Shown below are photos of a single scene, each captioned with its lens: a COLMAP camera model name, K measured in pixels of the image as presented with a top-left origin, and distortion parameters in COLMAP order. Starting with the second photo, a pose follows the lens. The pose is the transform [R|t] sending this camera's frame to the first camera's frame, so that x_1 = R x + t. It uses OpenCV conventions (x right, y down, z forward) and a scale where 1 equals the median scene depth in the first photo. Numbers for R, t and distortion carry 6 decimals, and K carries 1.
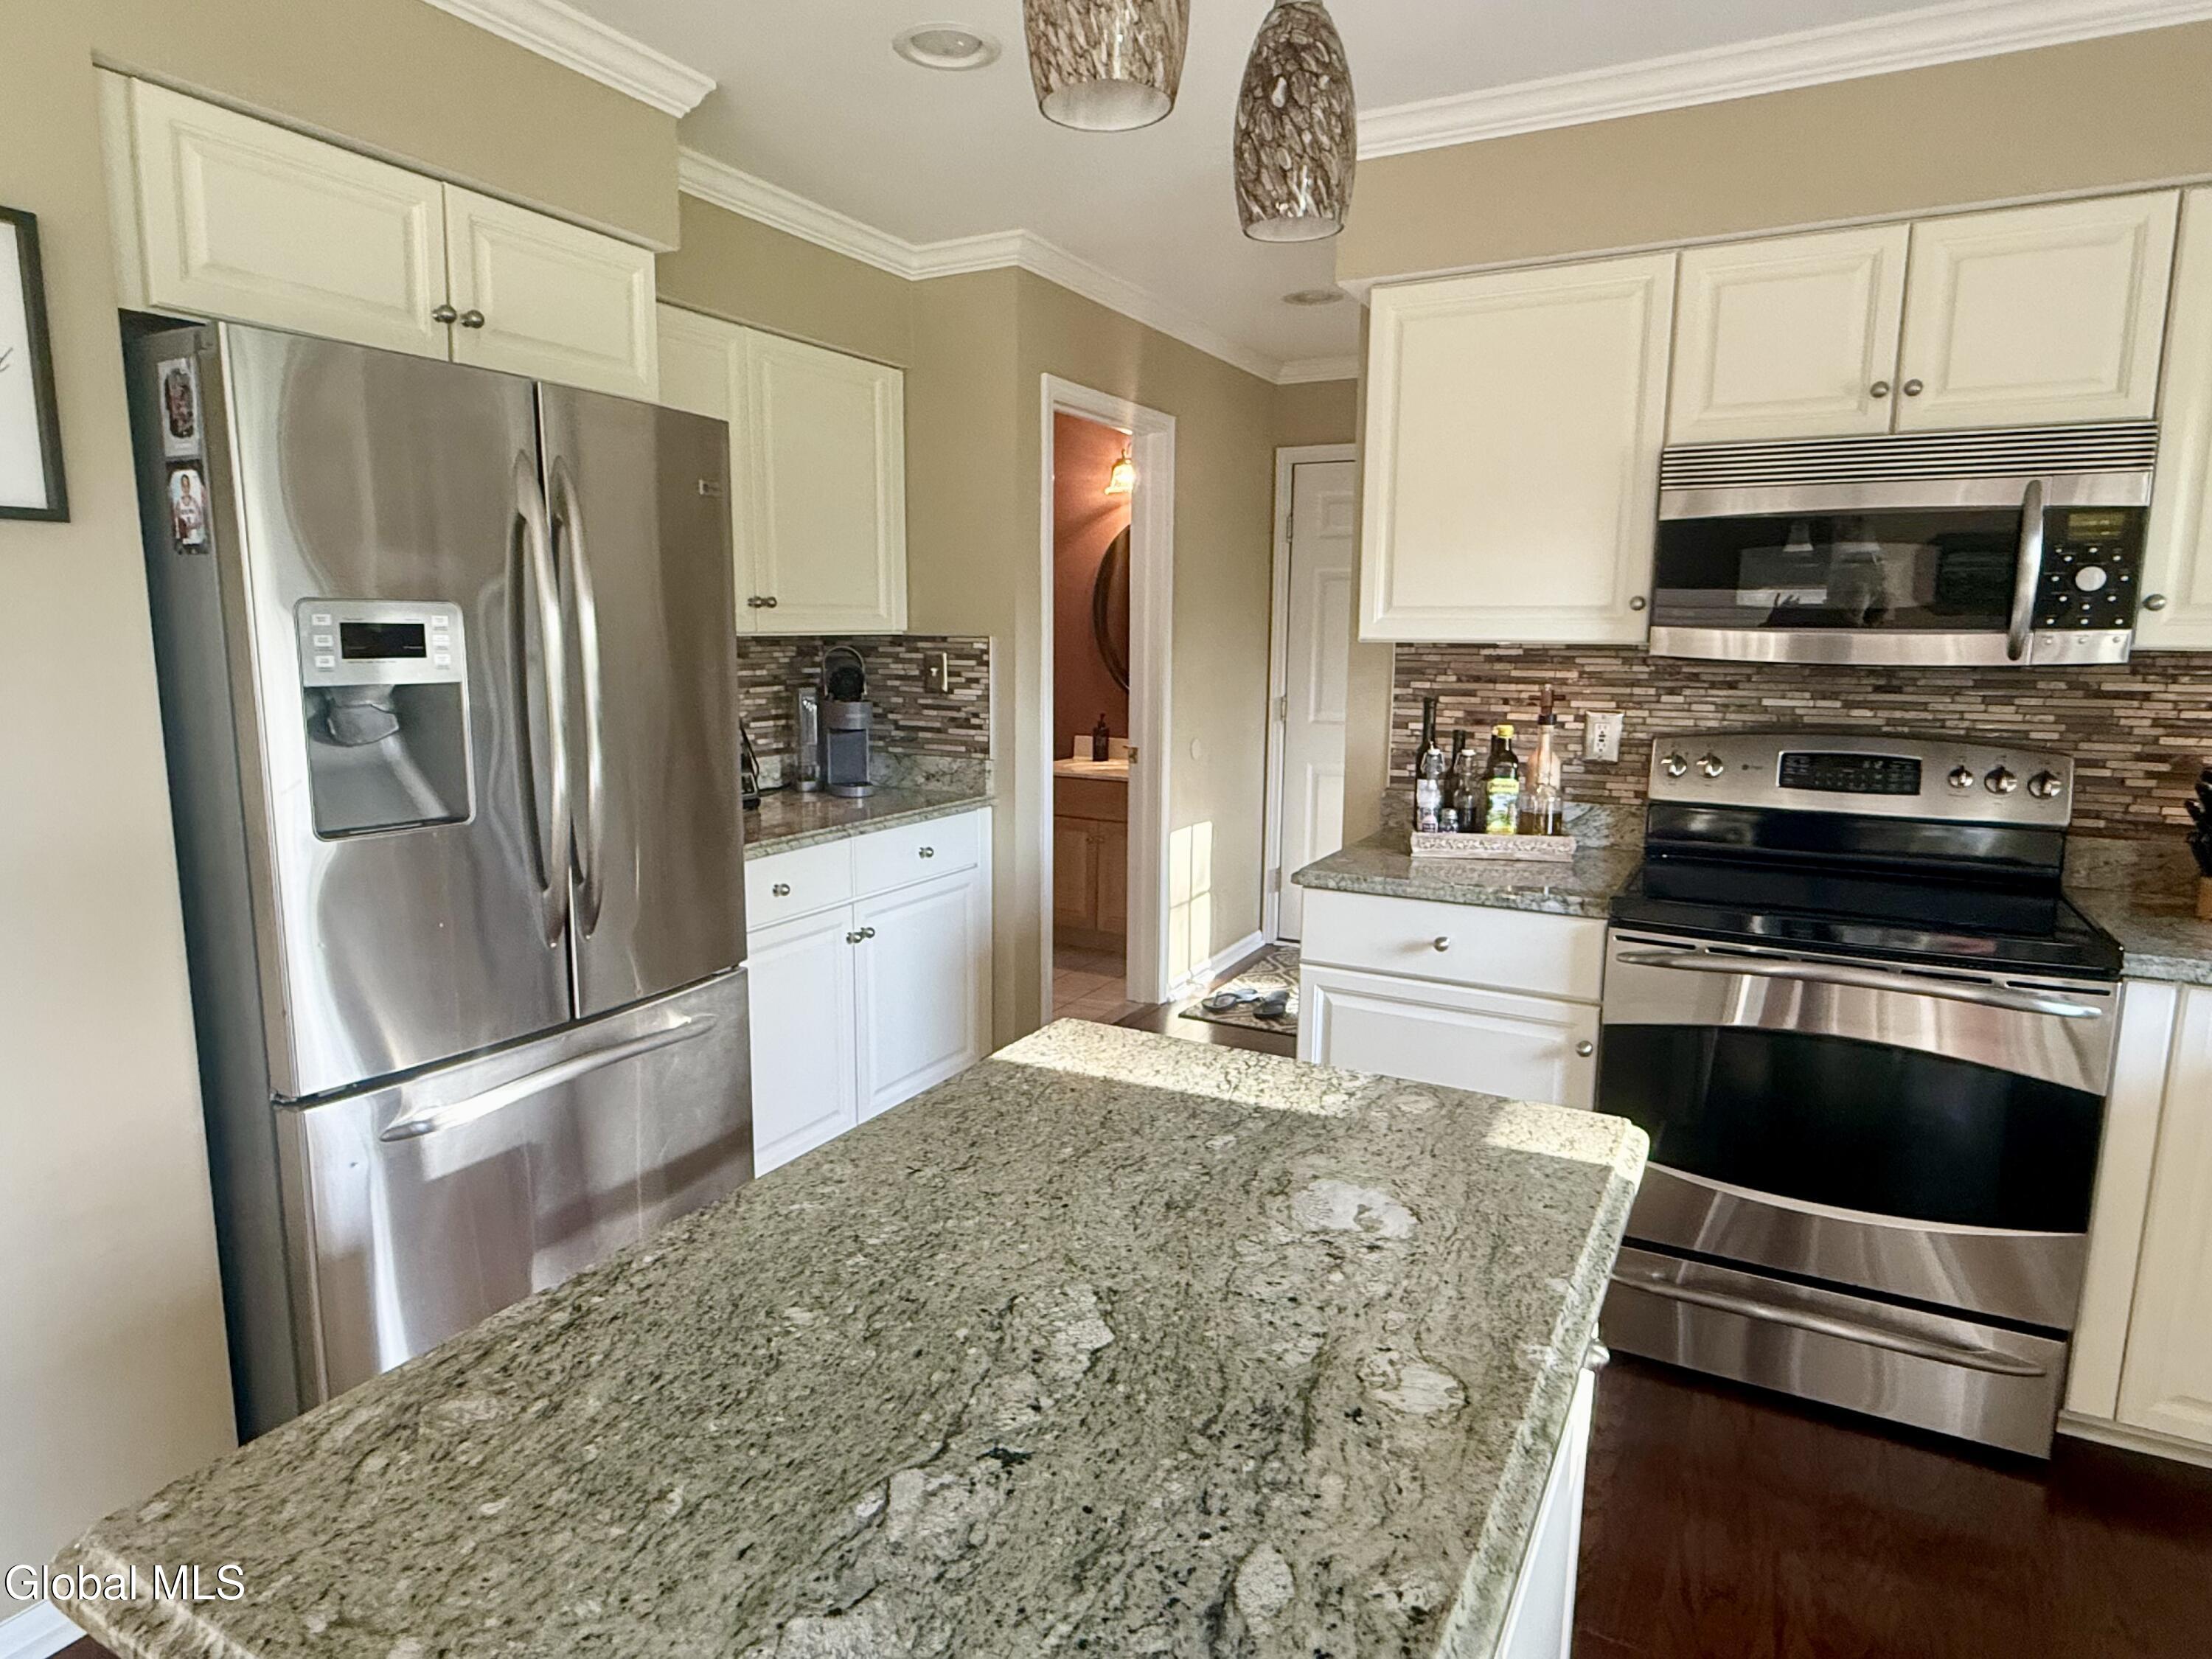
lens RADIAL K [[1273.3, 0, 1102.9], [0, 1273.3, 825.7], [0, 0, 1]] dist [-0.001183, 0.002001]
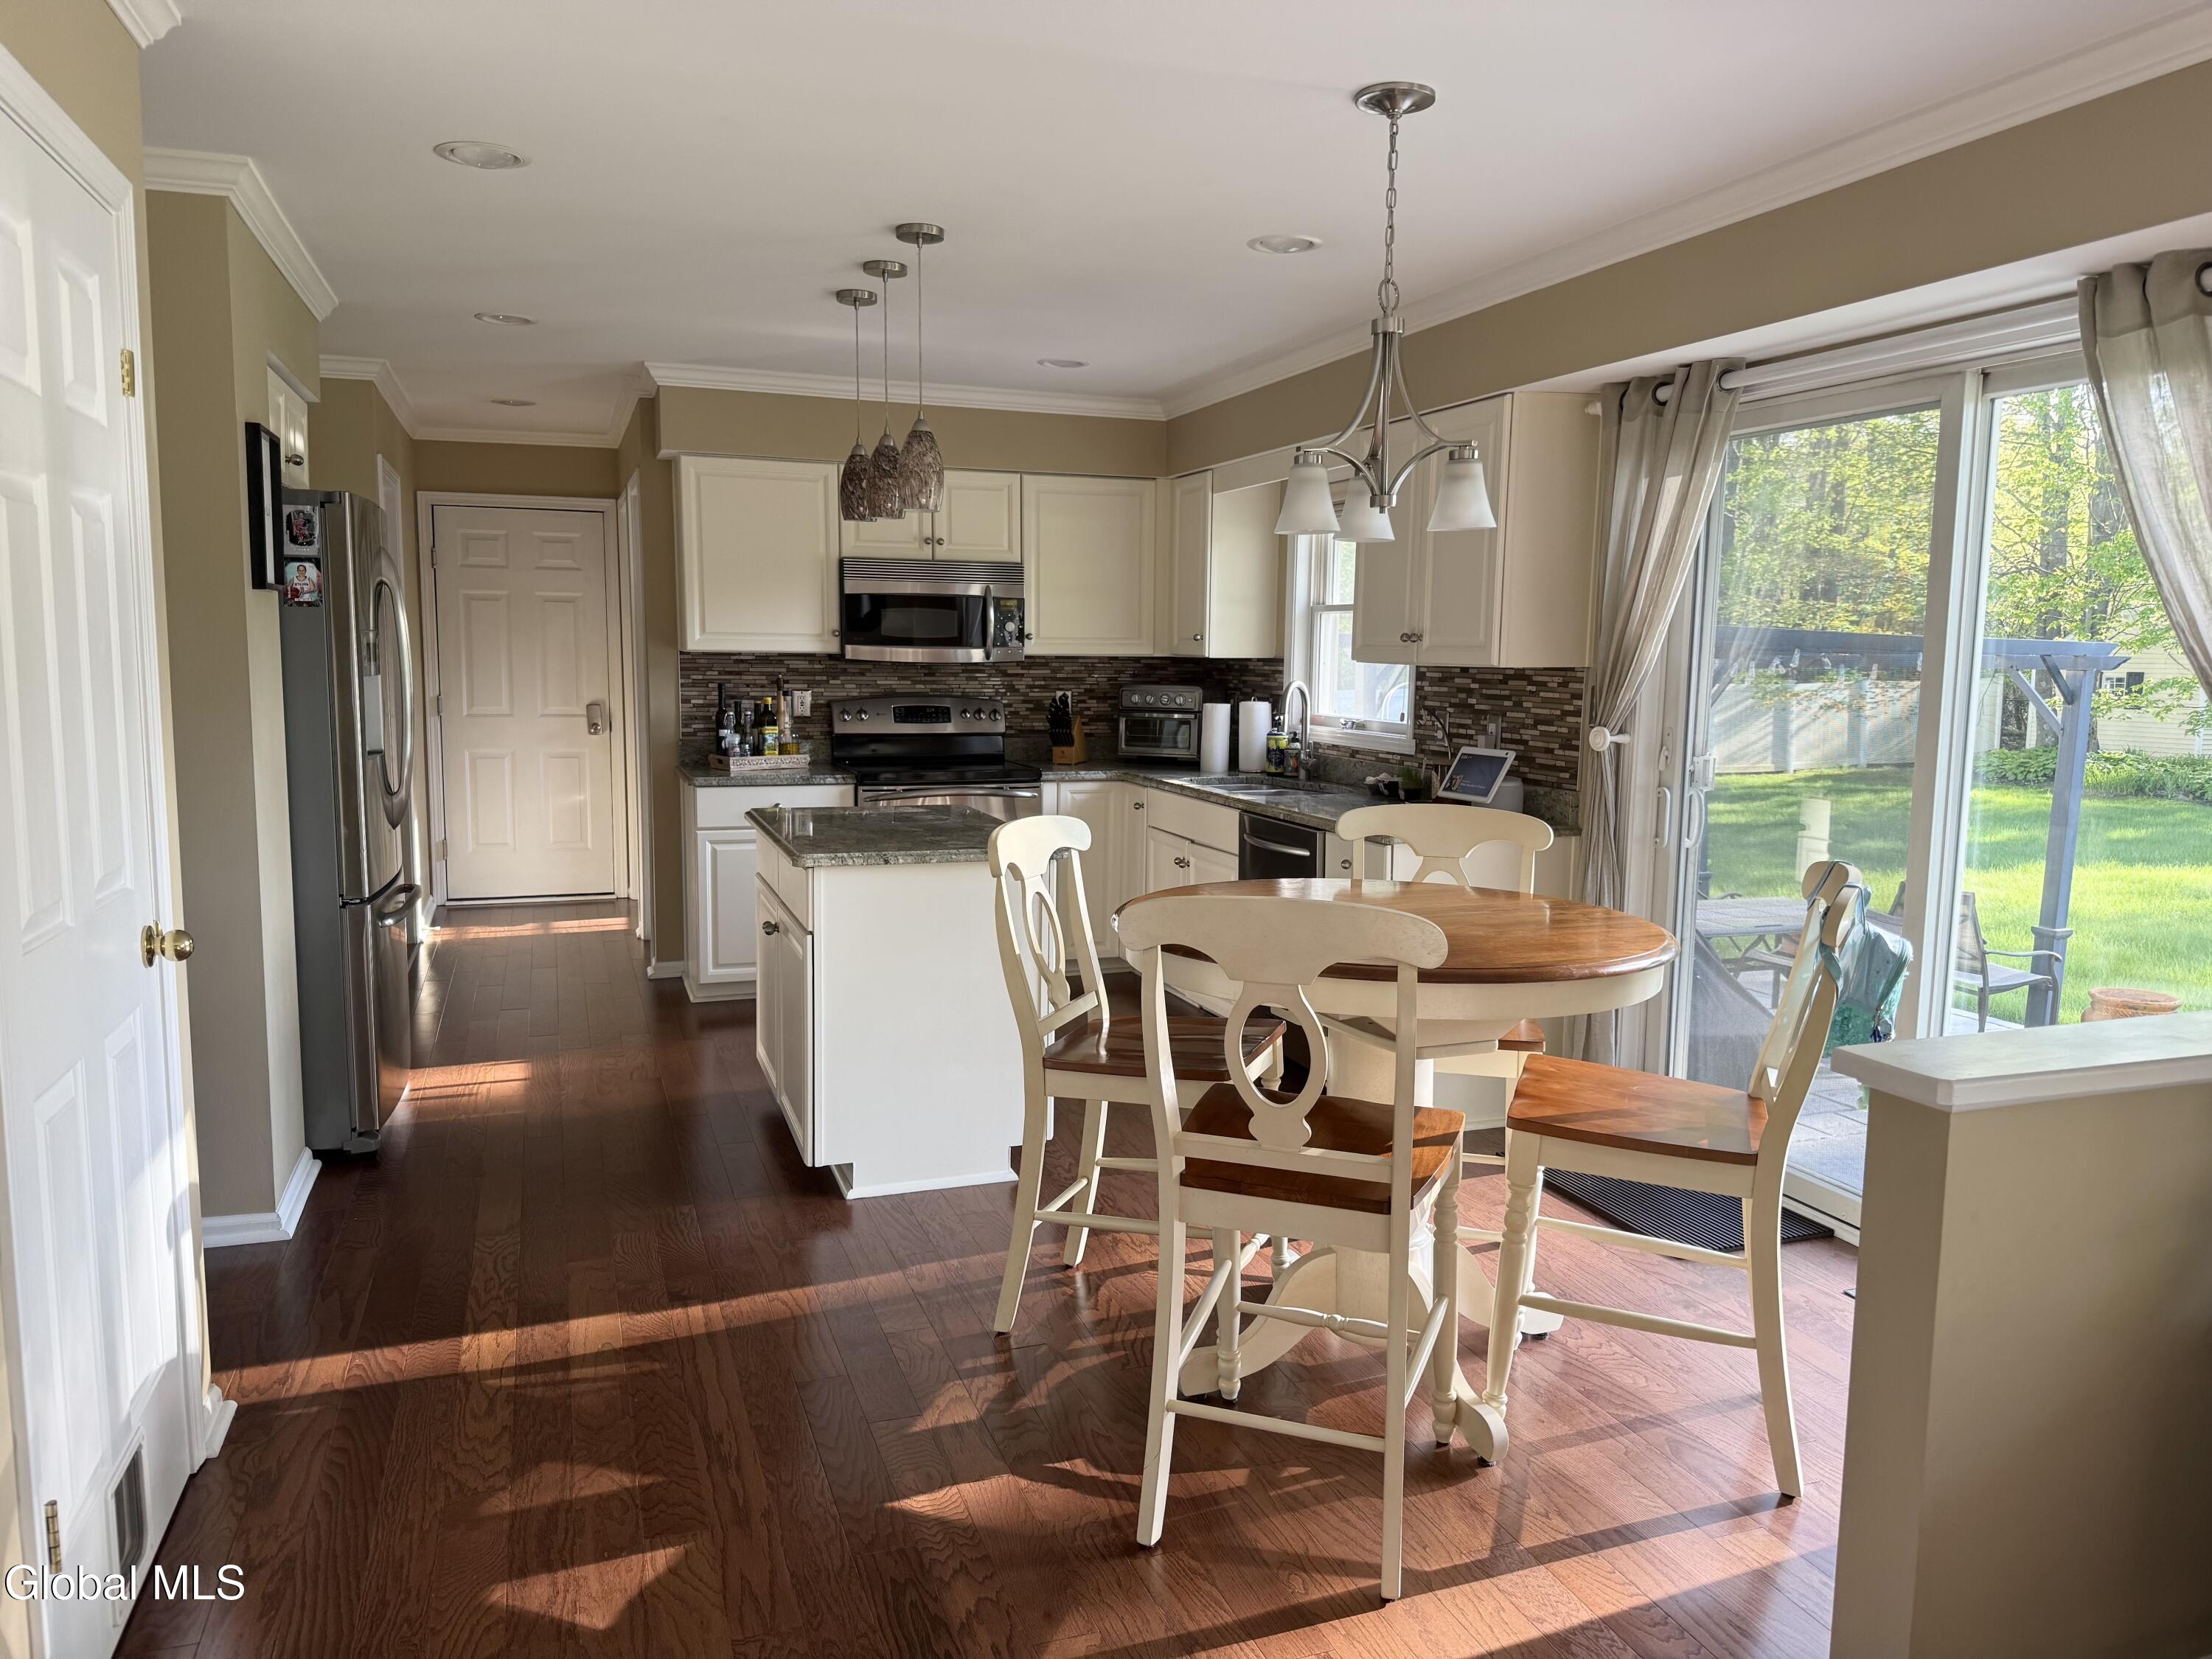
lens RADIAL K [[1573.2, 0, 1119.8], [0, 1573.2, 839.1], [0, 0, 1]] dist [0.064714, -0.086158]
pose [[0.663449, -0.091671, 0.742585, -1.169837], [0.108865, 0.993732, 0.025411, 0.135795], [-0.740260, 0.063982, 0.669270, -0.988579]]
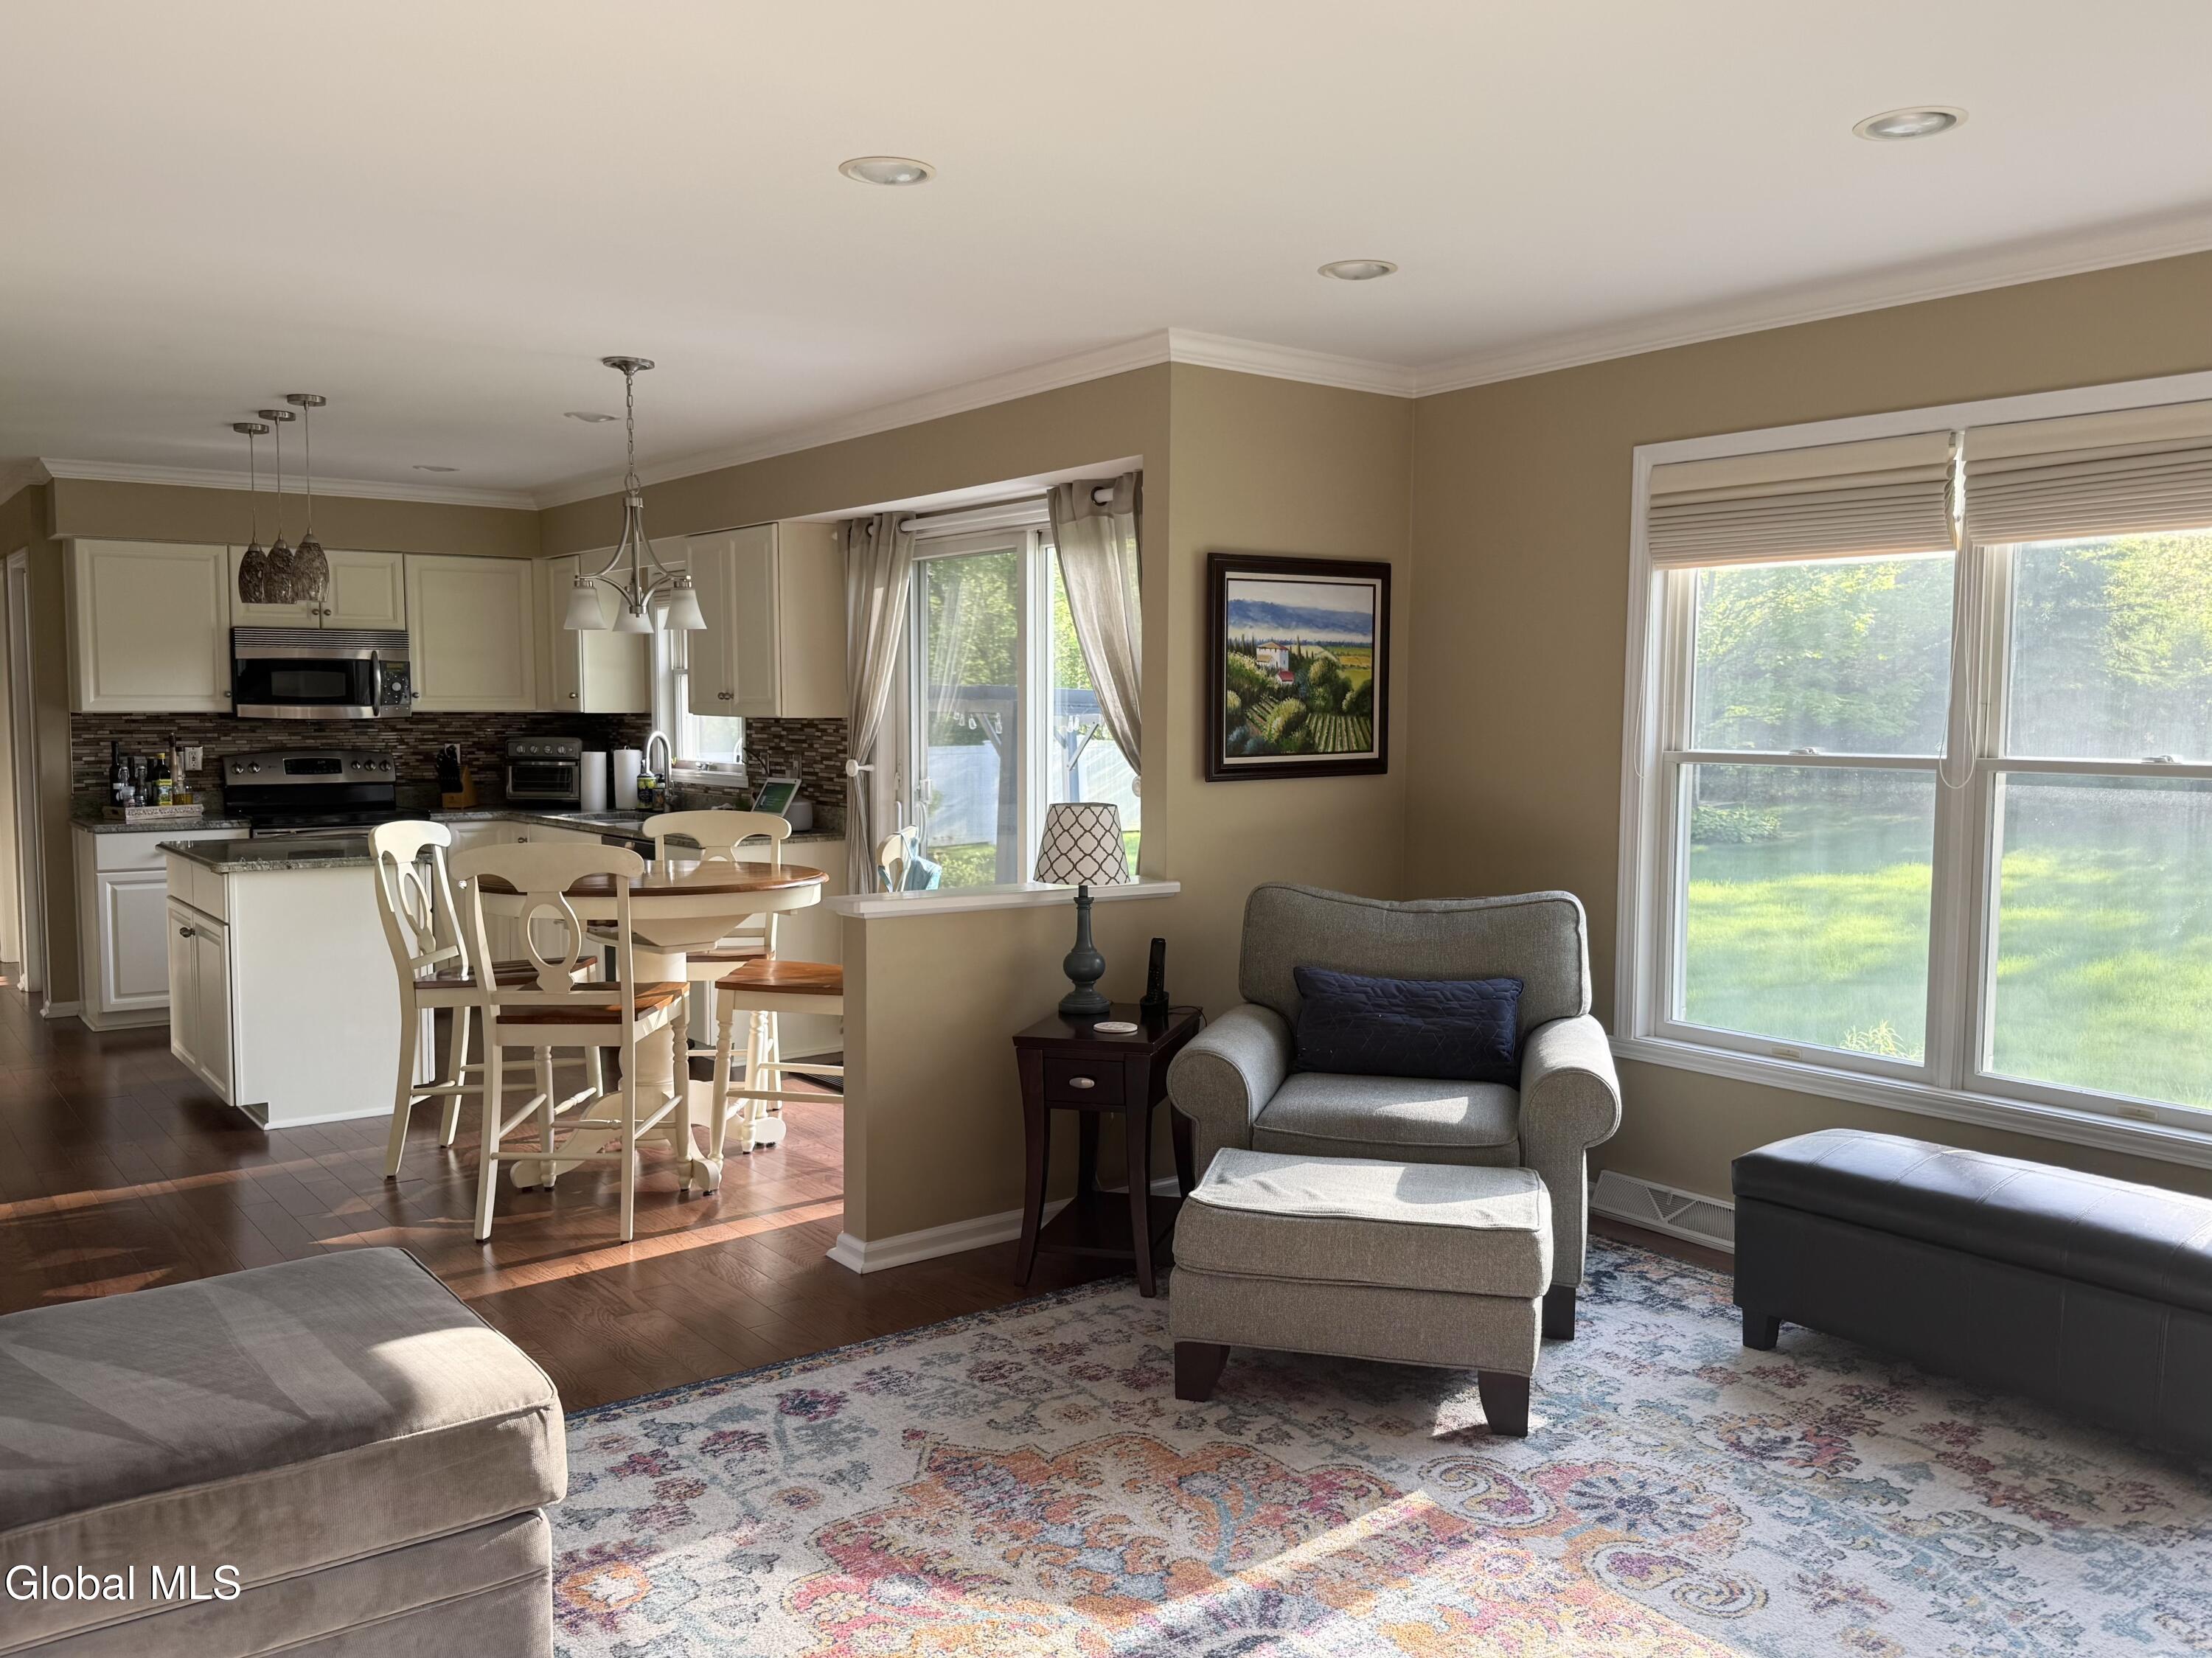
lens RADIAL K [[1768.3, 0, 1207.4], [0, 1768.3, 842.9], [0, 0, 1]] dist [0.000681, -0.051044]
pose [[0.369935, -0.076458, 0.925906, -1.839330], [0.140258, 0.989781, 0.025694, 0.248671], [-0.918409, 0.120361, 0.376879, -1.731170]]
